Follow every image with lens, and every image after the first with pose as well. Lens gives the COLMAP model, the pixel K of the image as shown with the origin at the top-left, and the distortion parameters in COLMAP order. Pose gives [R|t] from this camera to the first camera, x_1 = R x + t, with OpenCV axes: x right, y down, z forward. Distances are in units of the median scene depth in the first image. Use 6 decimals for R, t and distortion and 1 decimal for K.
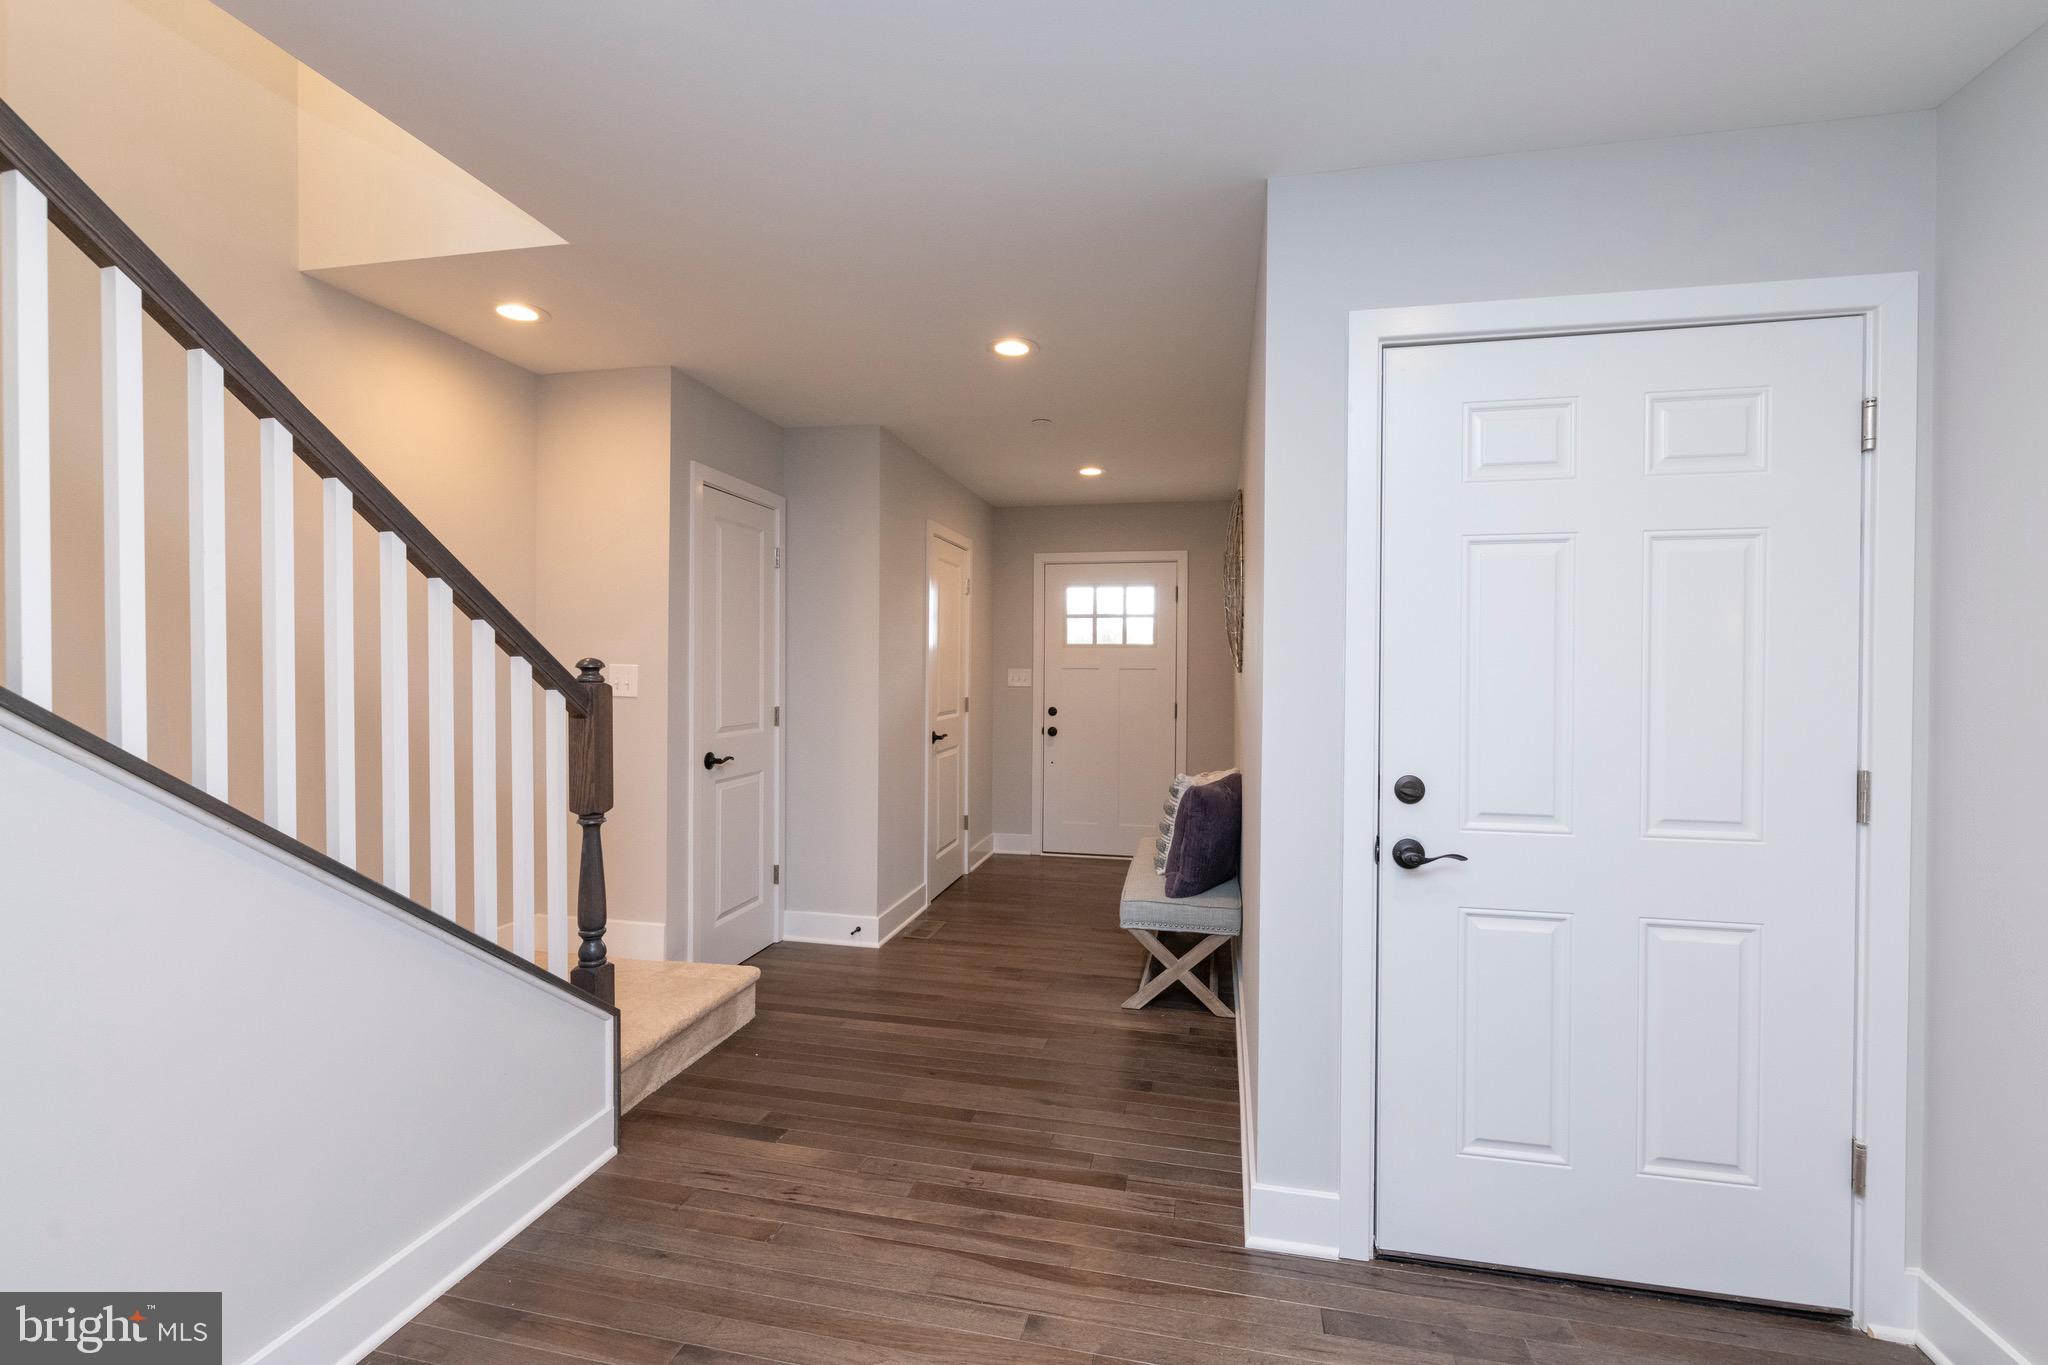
lens RADIAL K [[877.3, 0, 1029.4], [0, 877.3, 678.6], [0, 0, 1]] dist [0.000439, -0.000299]
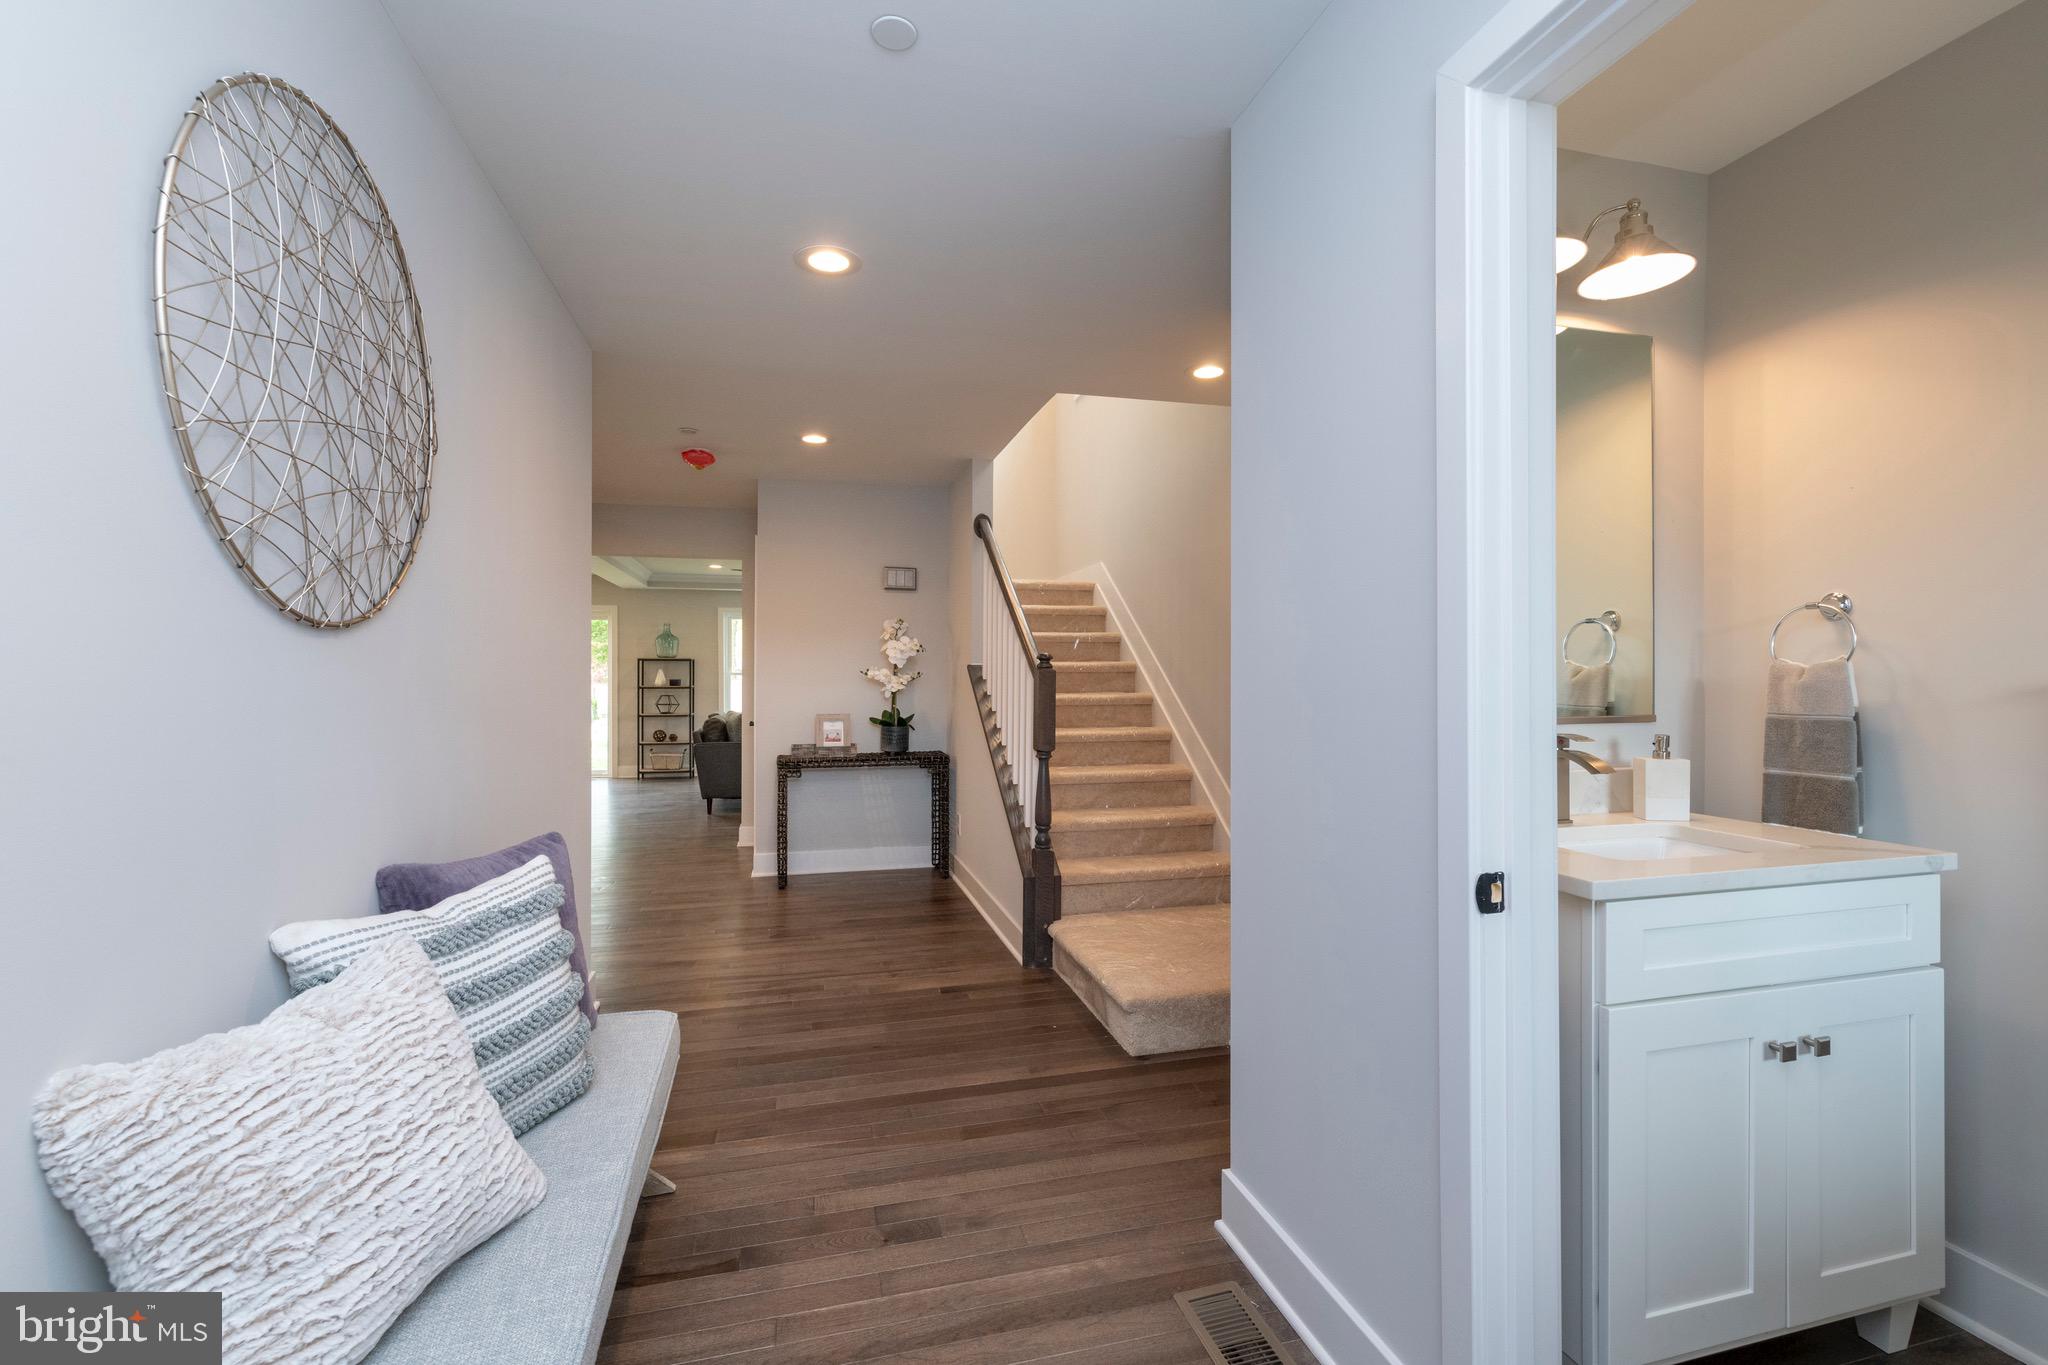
lens RADIAL K [[877.3, 0, 1029.4], [0, 877.3, 678.6], [0, 0, 1]] dist [0.000439, -0.000299]
pose [[-0.889910, -0.009661, -0.456034, 0.119917], [-0.014255, 0.999876, 0.006635, 0.006163], [0.455914, 0.012405, -0.889937, 1.180023]]
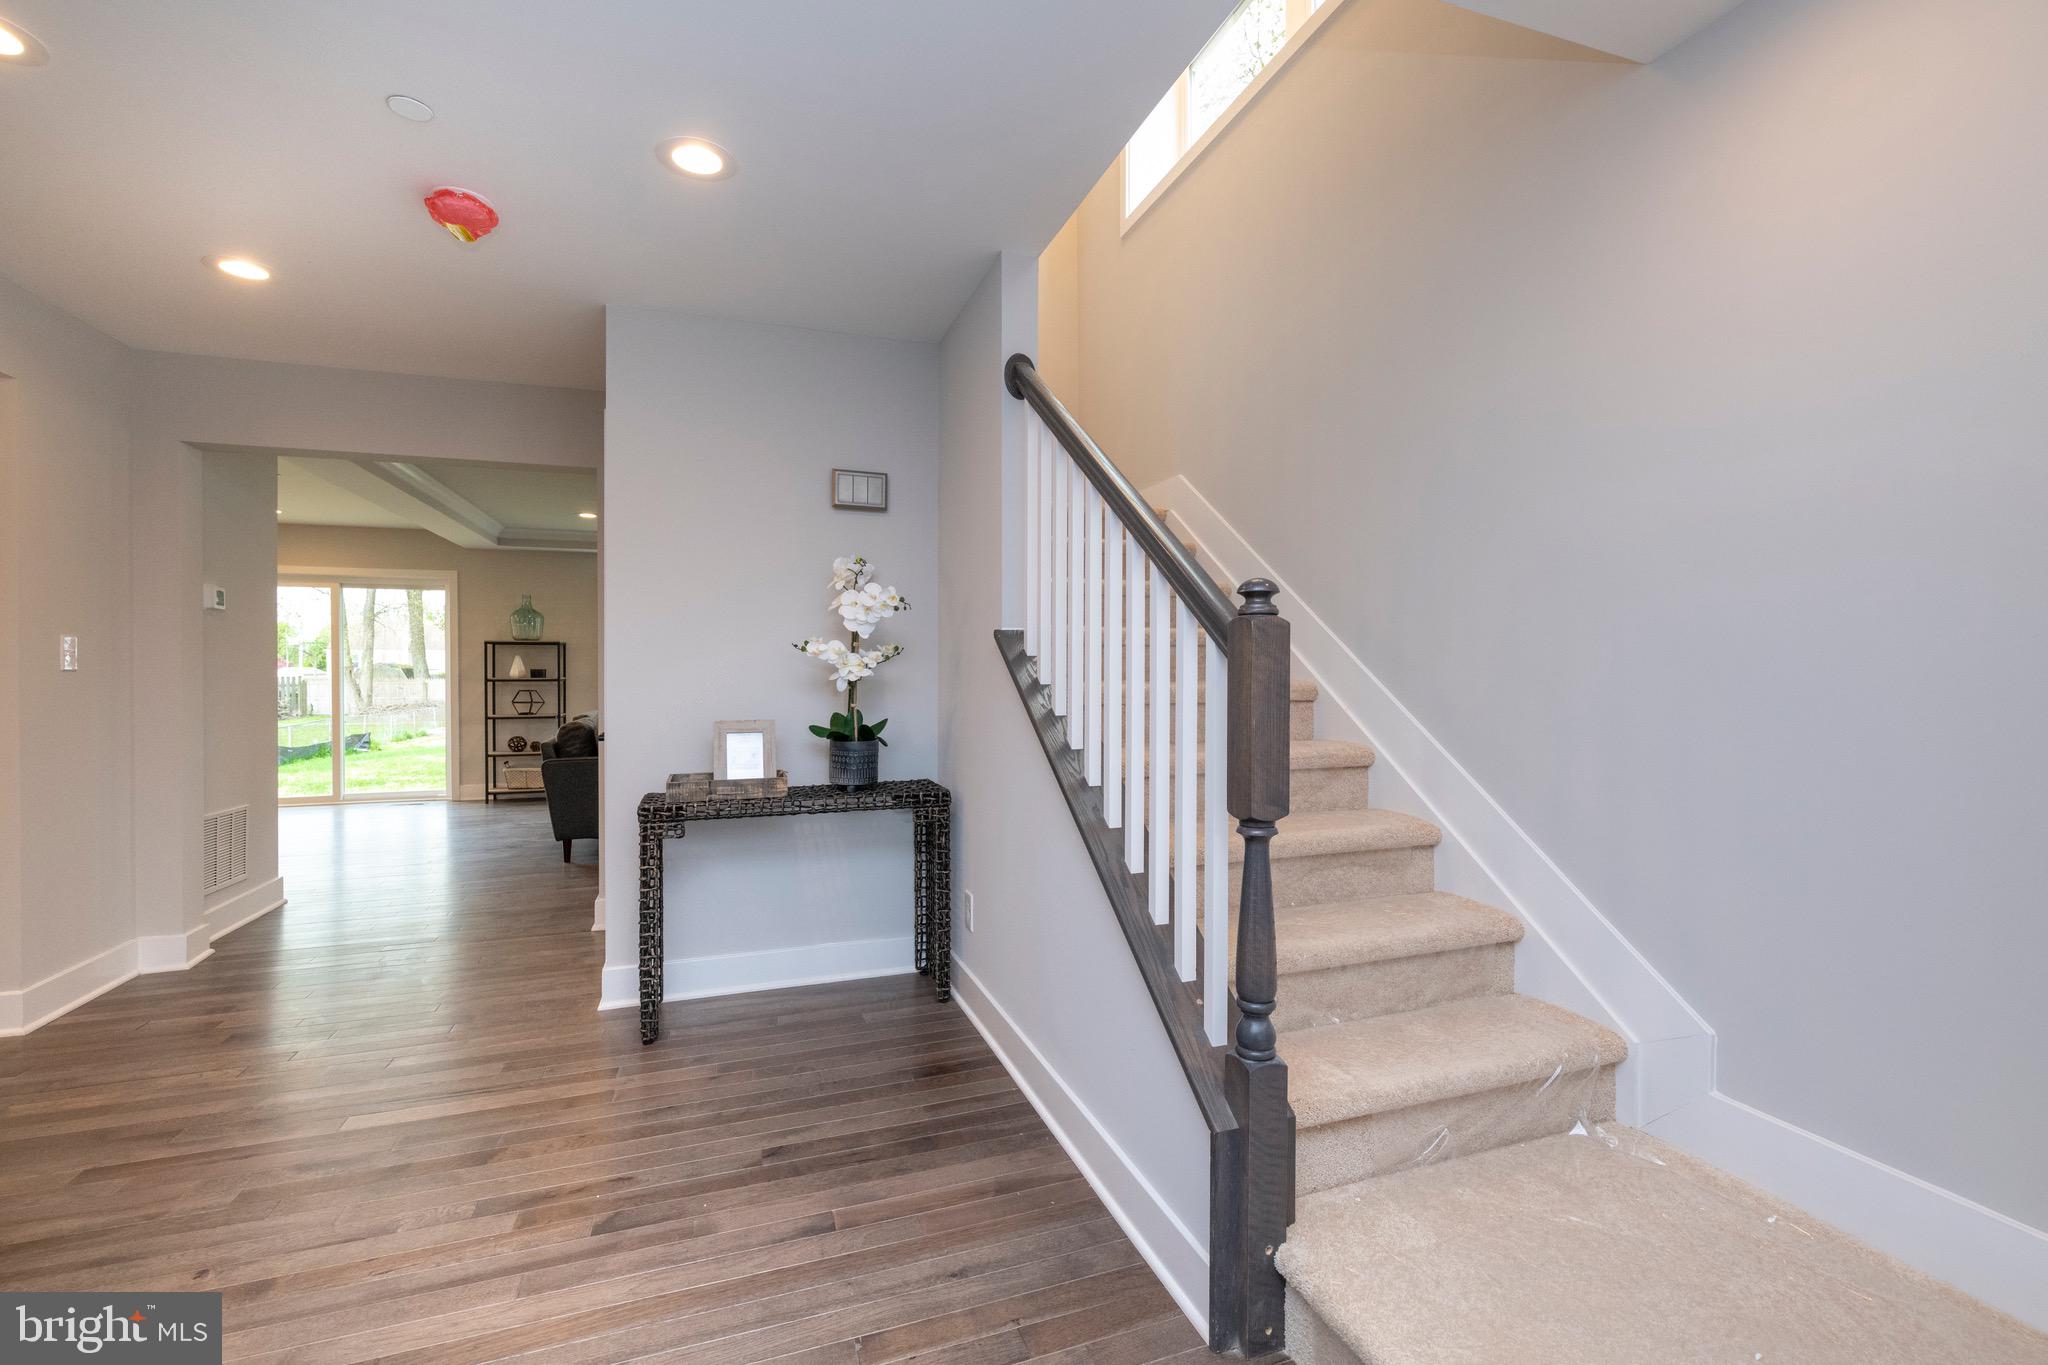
lens RADIAL K [[877.3, 0, 1029.4], [0, 877.3, 678.6], [0, 0, 1]] dist [0.000439, -0.000299]
pose [[-0.850164, -0.002856, -0.526510, -0.008212], [-0.011300, 0.999854, 0.012823, 0.021460], [0.526397, 0.016851, -0.850072, 0.720865]]
